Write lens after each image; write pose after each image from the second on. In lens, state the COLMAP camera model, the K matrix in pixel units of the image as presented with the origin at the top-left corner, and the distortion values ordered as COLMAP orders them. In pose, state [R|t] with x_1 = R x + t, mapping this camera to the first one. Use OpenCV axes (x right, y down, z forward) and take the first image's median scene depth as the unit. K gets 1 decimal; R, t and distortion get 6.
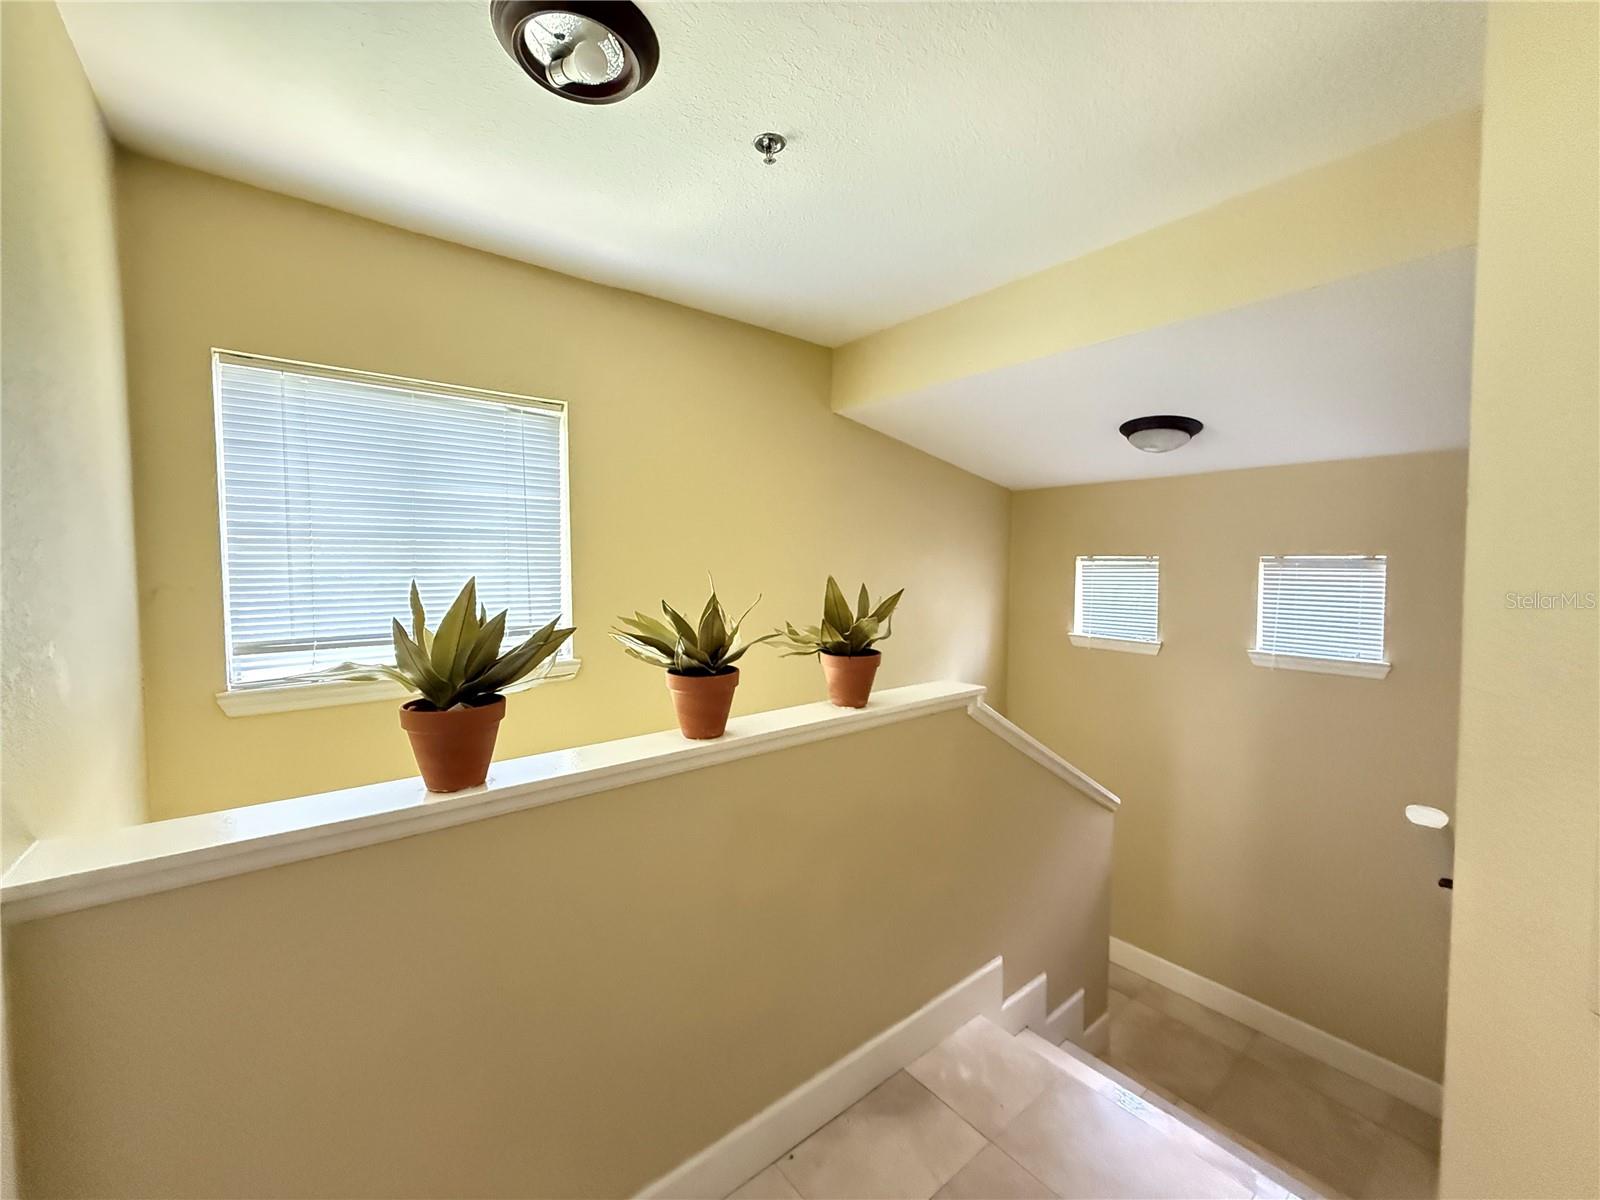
lens RADIAL K [[640.5, 0, 801.6], [0, 640.5, 598.0], [0, 0, 1]] dist [-0.000596, 0.000566]
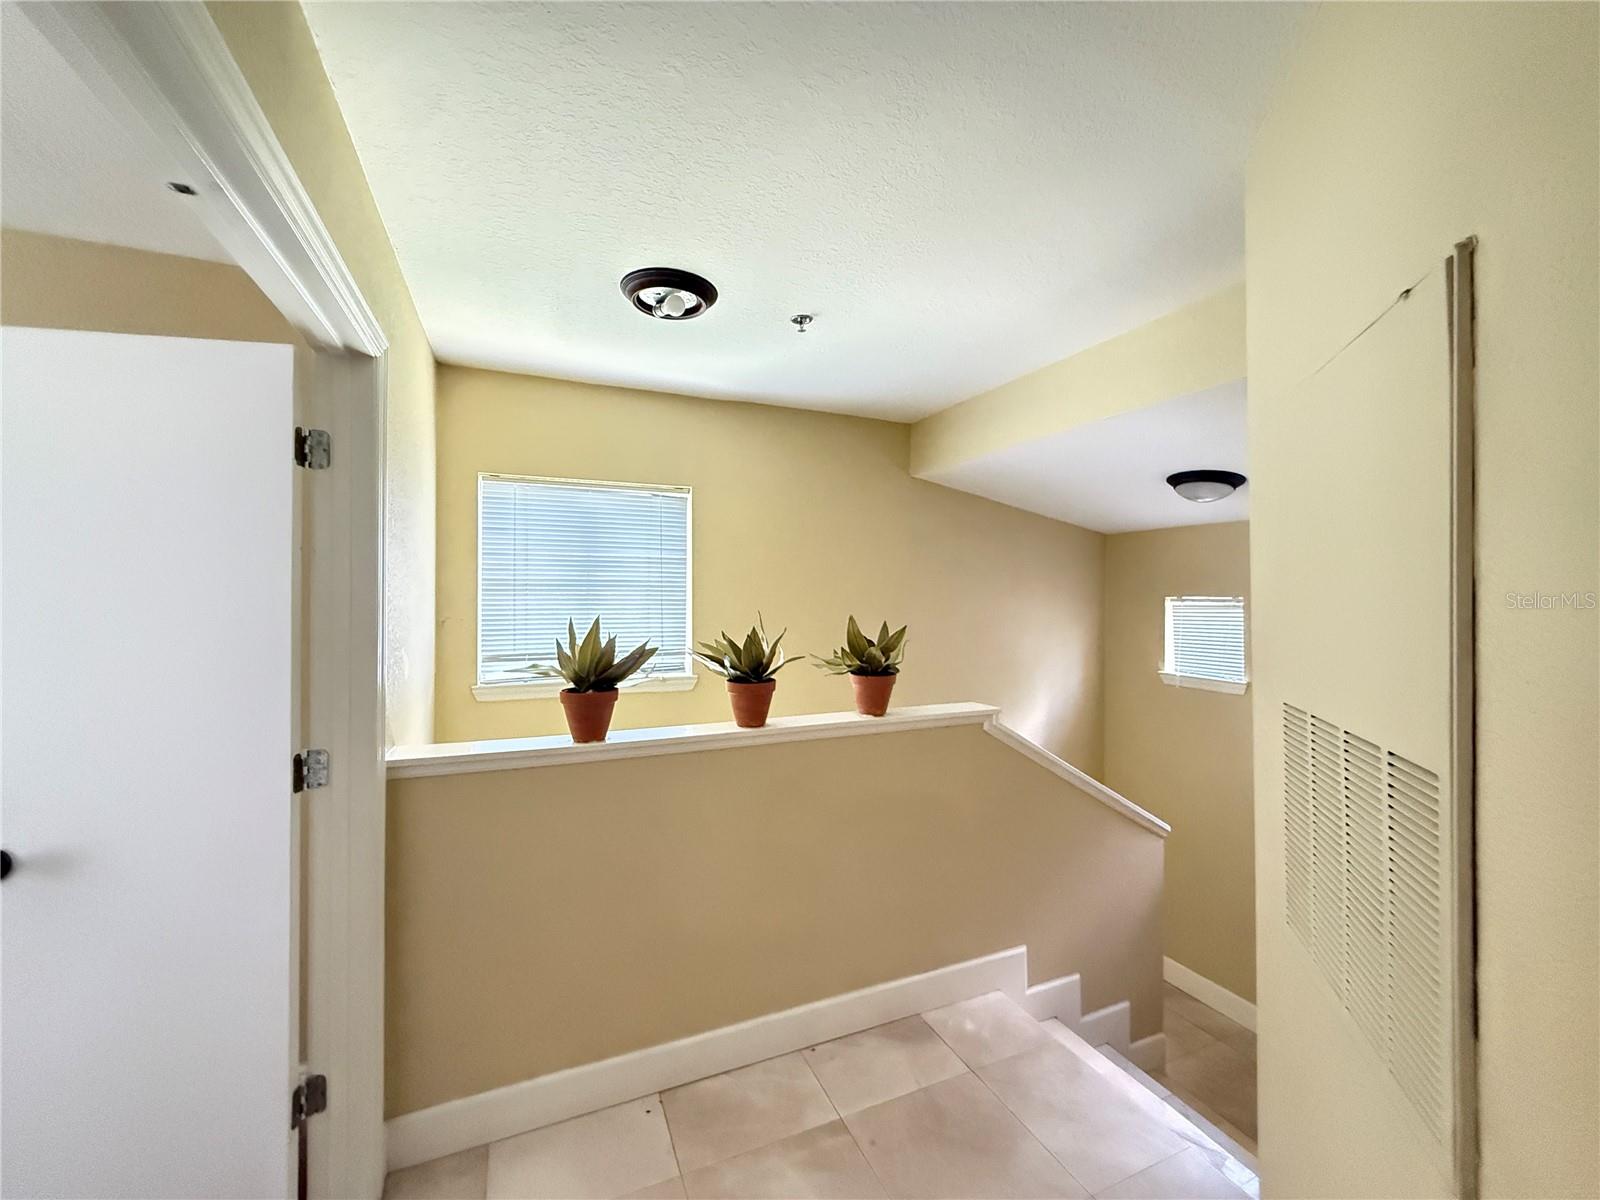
lens RADIAL K [[640.5, 0, 799.9], [0, 640.5, 598.3], [0, 0, 1]] dist [-0.000596, 0.000566]
pose [[0.964271, -0.000846, -0.264917, 0.269764], [-0.014288, 0.998373, -0.055196, 0.005390], [0.264533, 0.057009, 0.962690, -0.300493]]
